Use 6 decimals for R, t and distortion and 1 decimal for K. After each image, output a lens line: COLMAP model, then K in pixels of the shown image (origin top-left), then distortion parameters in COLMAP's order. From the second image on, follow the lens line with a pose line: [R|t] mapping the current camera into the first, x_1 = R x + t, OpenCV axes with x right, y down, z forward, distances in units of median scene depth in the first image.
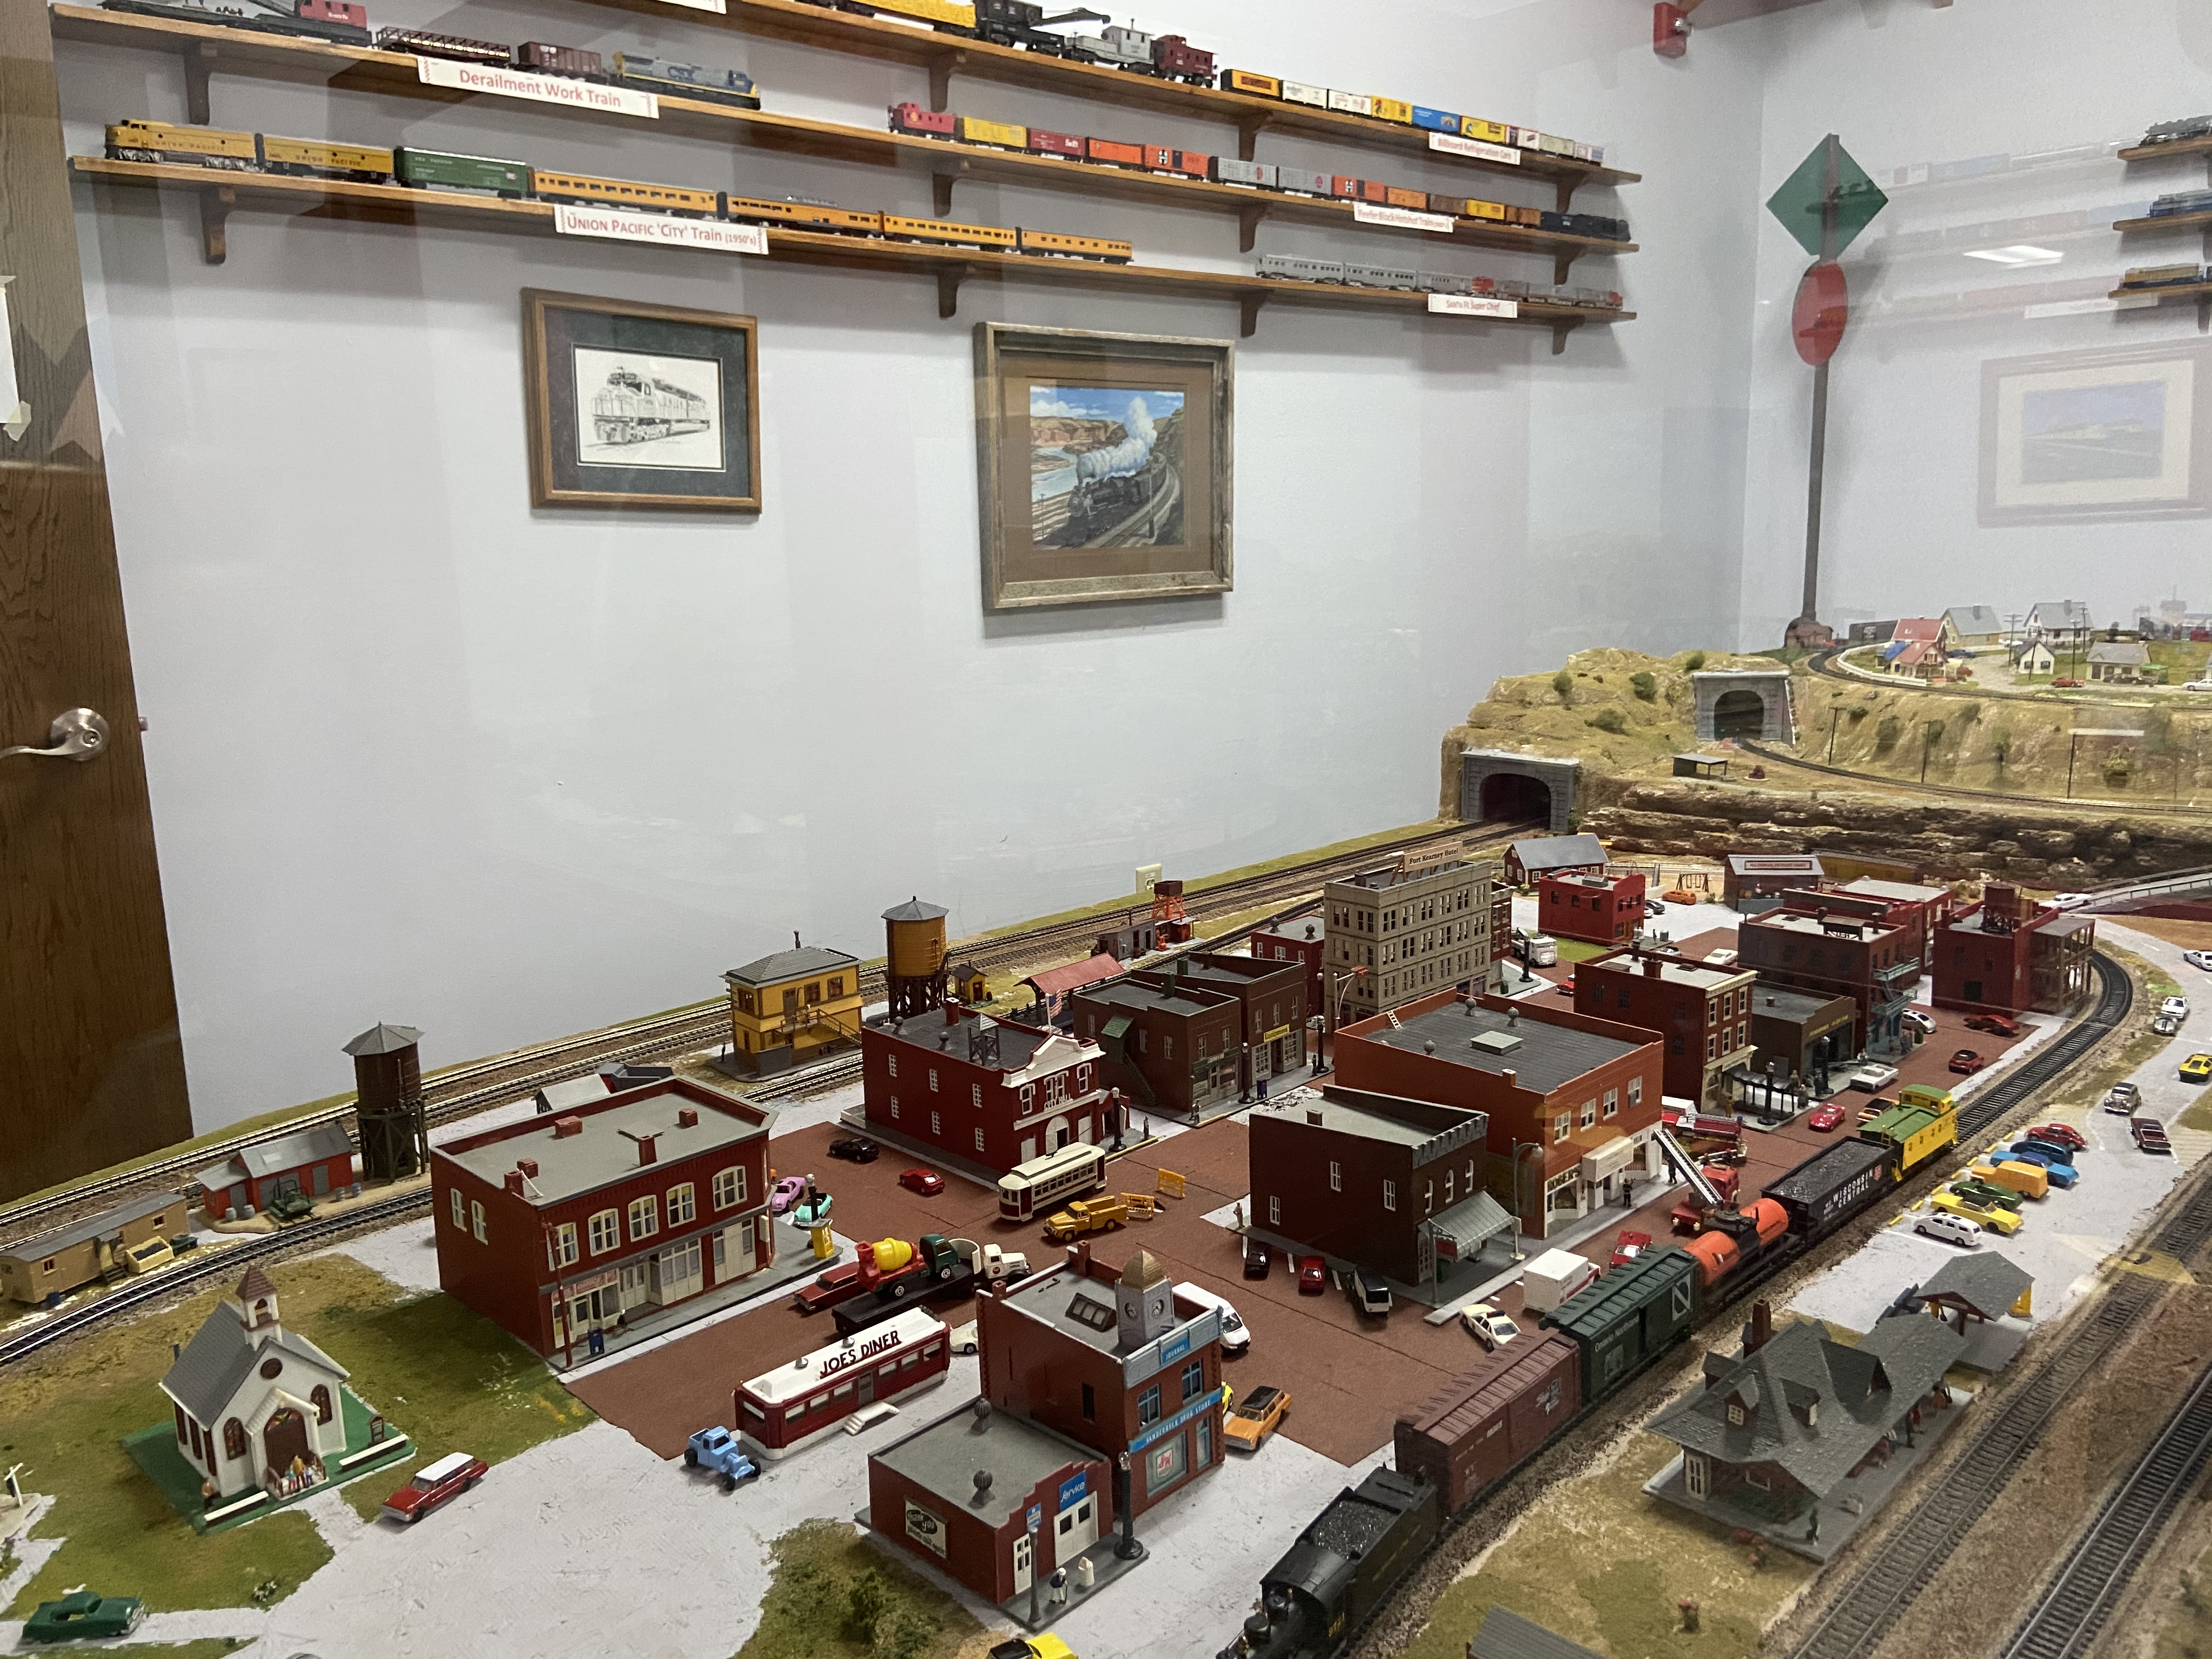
lens RADIAL K [[1642.6, 0, 1120.4], [0, 1642.6, 820.3], [0, 0, 1]] dist [0.088768, -0.147714]
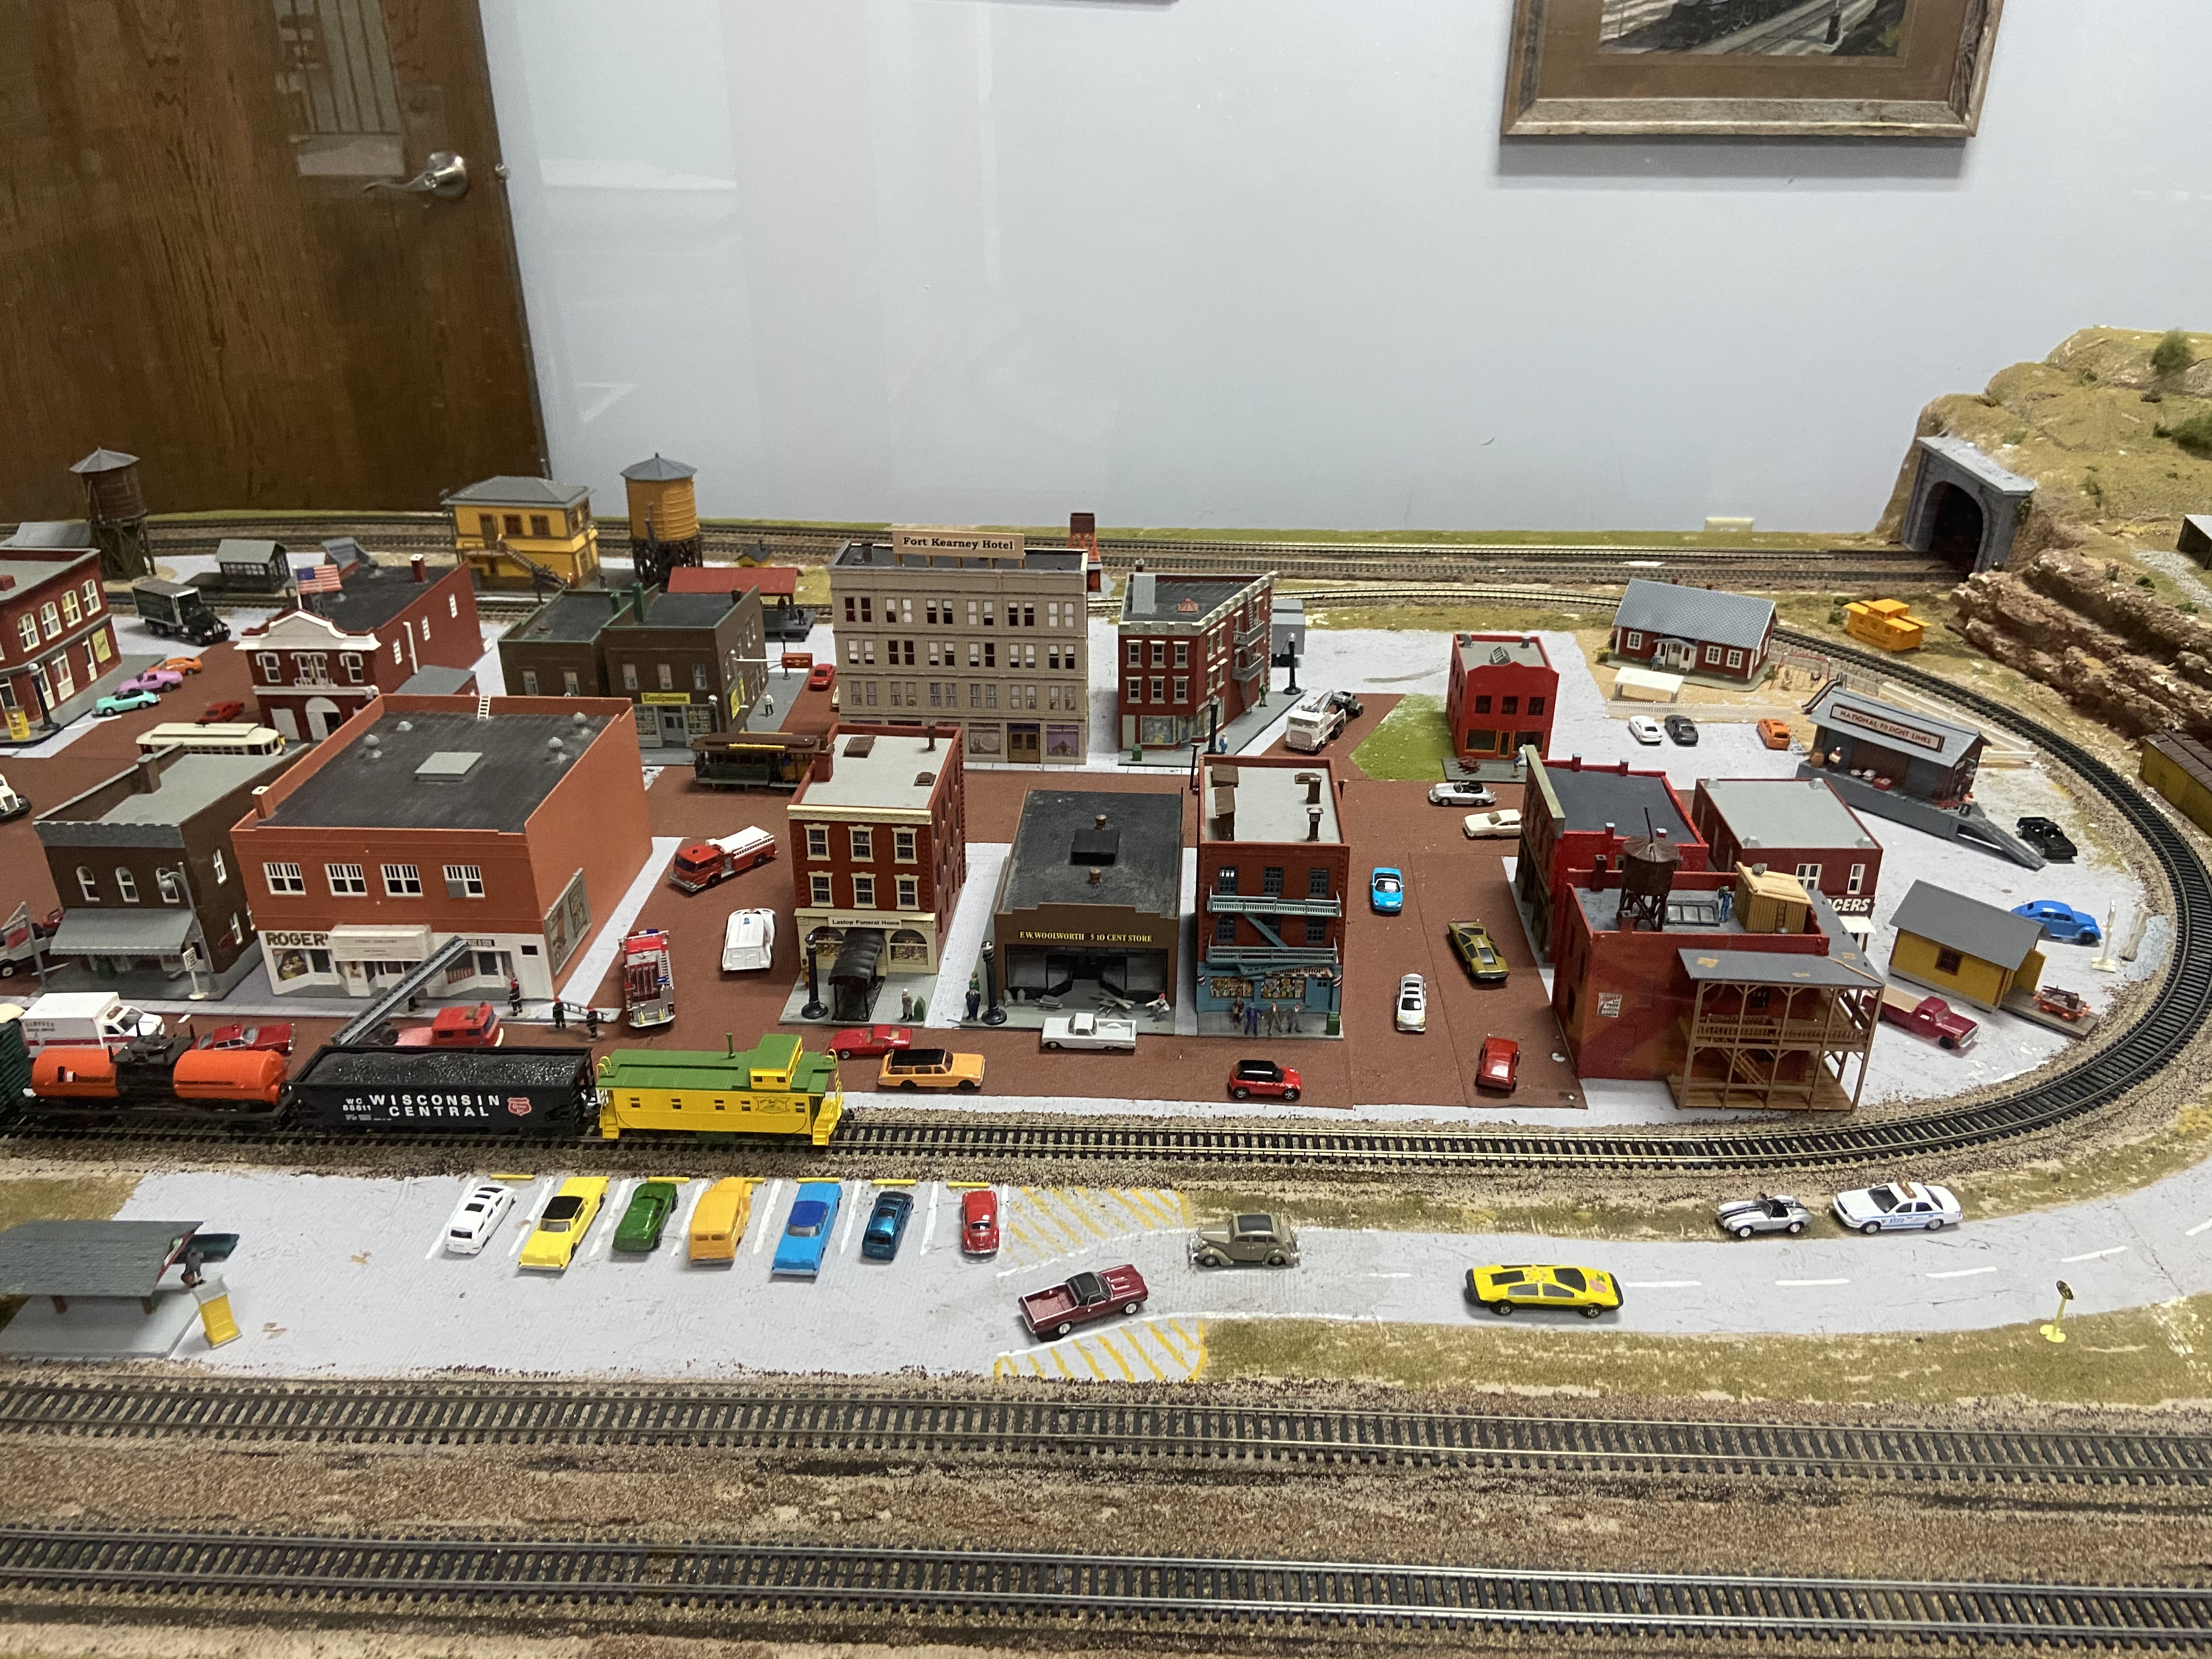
lens RADIAL K [[1642.6, 0, 1120.4], [0, 1642.6, 820.3], [0, 0, 1]] dist [0.088768, -0.147714]
pose [[0.670563, 0.347745, -0.655301, 0.418204], [-0.149737, 0.928594, 0.339548, -0.067284], [0.726584, -0.129565, 0.674751, 0.302534]]
